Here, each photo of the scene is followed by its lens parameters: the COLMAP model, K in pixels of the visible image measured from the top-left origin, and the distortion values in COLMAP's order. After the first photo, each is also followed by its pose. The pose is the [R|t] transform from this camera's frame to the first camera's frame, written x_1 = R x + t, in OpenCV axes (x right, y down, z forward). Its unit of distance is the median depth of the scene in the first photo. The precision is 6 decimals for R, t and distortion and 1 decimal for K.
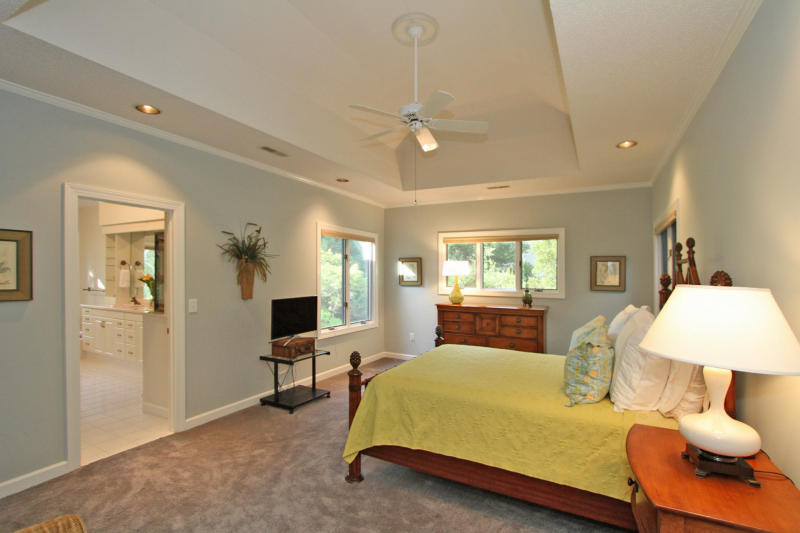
lens RADIAL K [[377.1, 0, 400.0], [0, 377.1, 266.5], [0, 0, 1]] dist [0.000625, 0.000073]
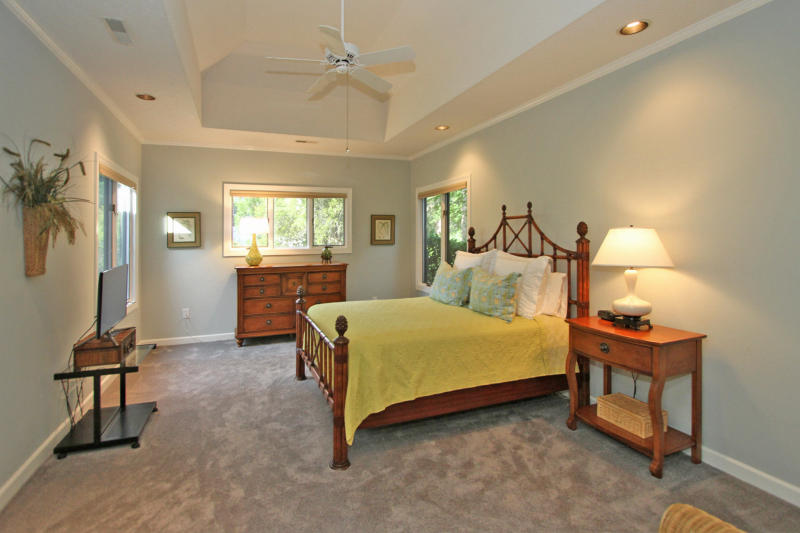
lens RADIAL K [[394.3, 0, 397.3], [0, 394.3, 228.4], [0, 0, 1]] dist [-0.001002, -0.000183]
pose [[0.649970, -0.002785, 0.759955, -0.380691], [0.001973, 0.999996, 0.001977, 0.012544], [-0.759958, 0.000215, 0.649973, 0.168575]]
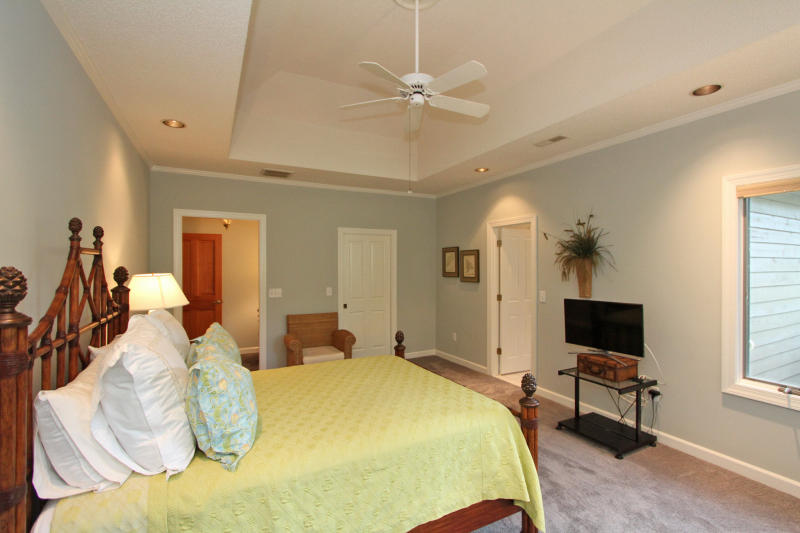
lens RADIAL K [[371.3, 0, 409.6], [0, 371.3, 266.0], [0, 0, 1]] dist [-0.014803, -0.000148]
pose [[-0.554190, -0.012126, -0.832302, 0.453731], [0.010930, 0.999702, -0.021844, 0.018082], [0.832319, -0.021203, -0.553892, 0.868315]]
